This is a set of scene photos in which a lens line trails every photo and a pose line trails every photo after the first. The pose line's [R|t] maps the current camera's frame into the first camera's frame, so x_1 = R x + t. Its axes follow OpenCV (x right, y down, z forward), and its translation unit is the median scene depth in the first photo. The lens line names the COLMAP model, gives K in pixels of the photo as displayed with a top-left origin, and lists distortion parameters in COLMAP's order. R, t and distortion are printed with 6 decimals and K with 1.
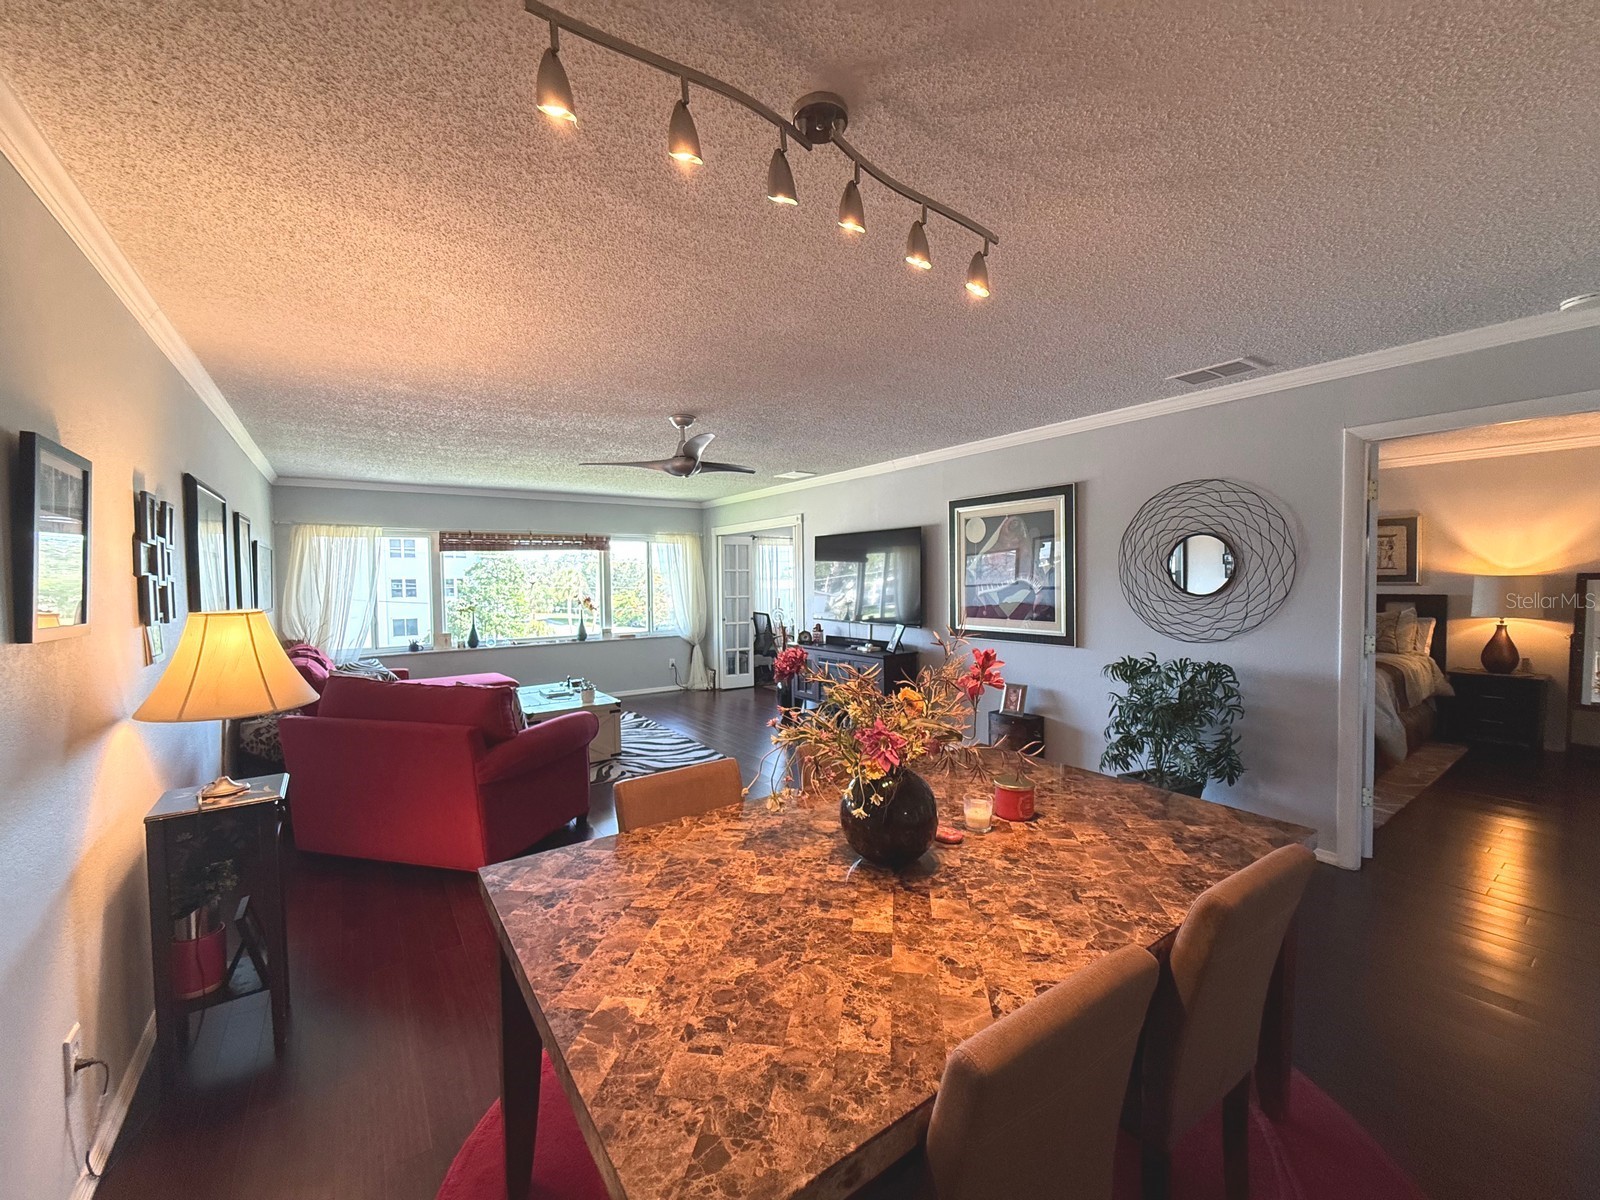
lens RADIAL K [[638.5, 0, 803.2], [0, 638.5, 601.0], [0, 0, 1]] dist [-0.000630, 0.000190]
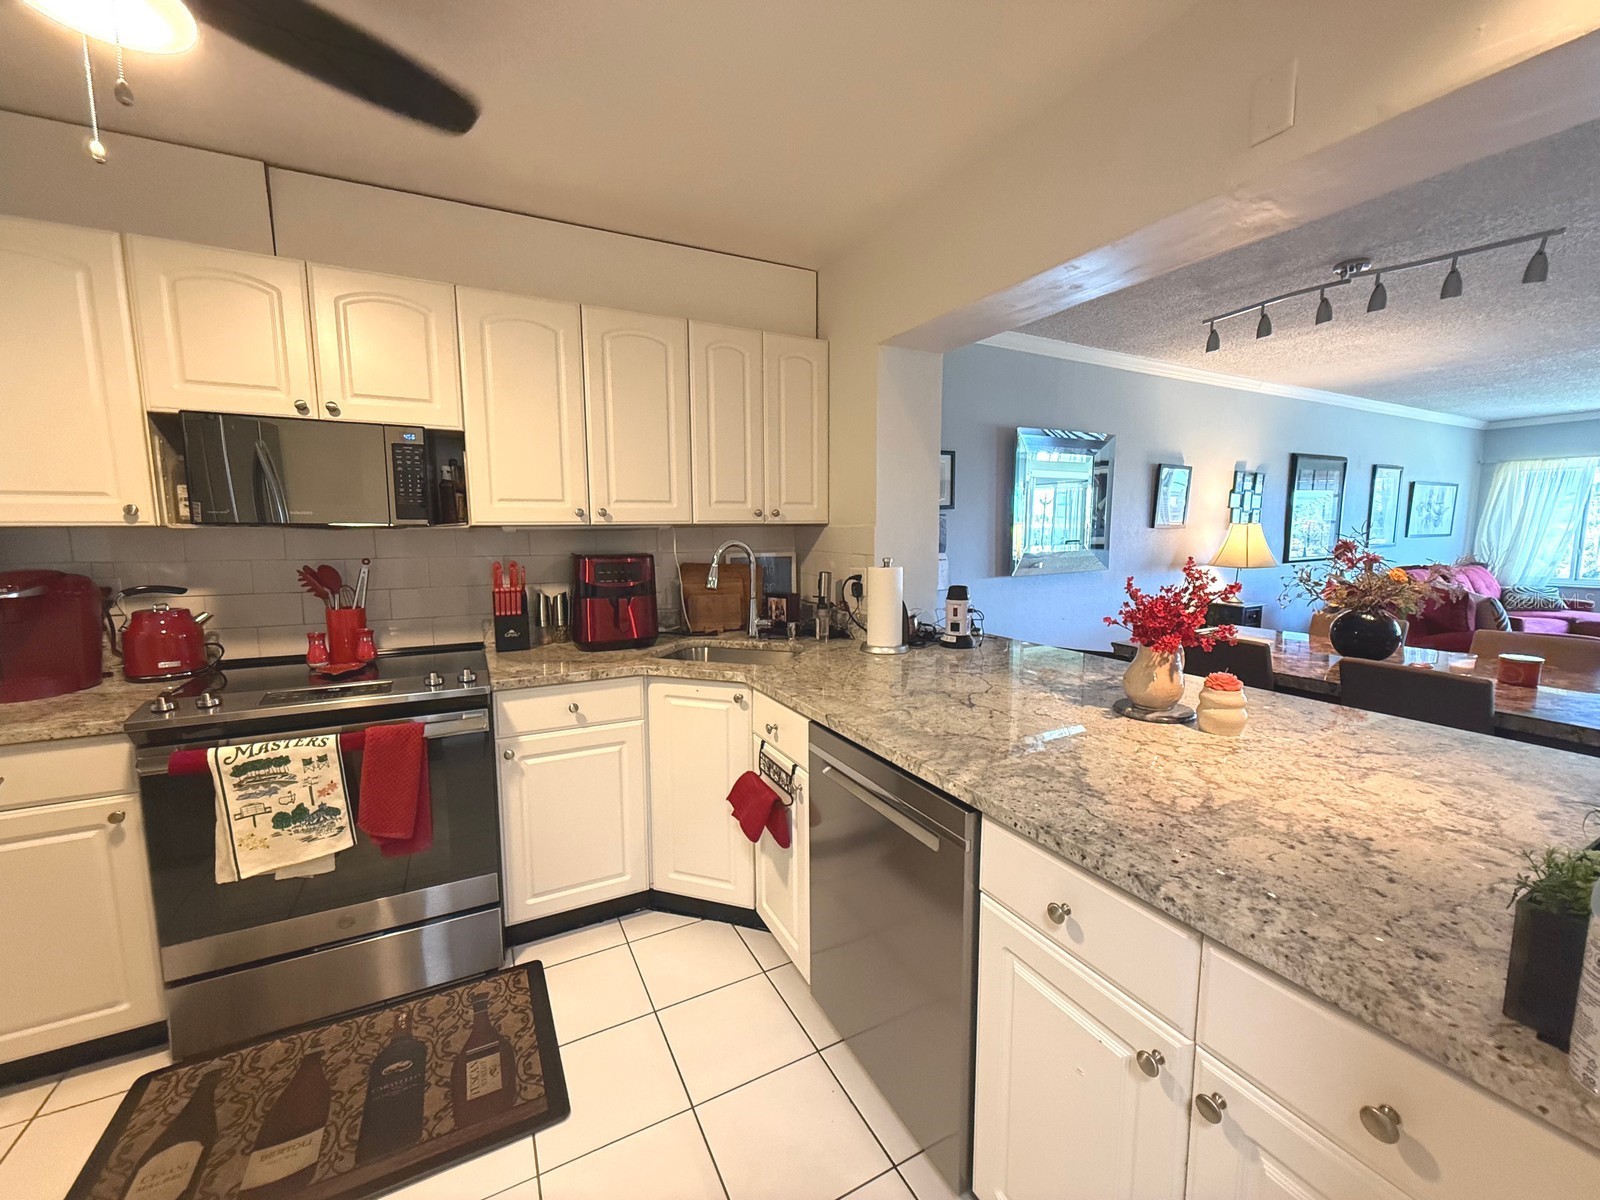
lens RADIAL K [[637.7, 0, 803.2], [0, 637.7, 601.3], [0, 0, 1]] dist [-0.000361, 0.000229]
pose [[-0.126909, 0.130467, -0.983297, 0.623438], [-0.030903, 0.990311, 0.135386, 0.013029], [0.991433, 0.047568, -0.121647, -0.104443]]
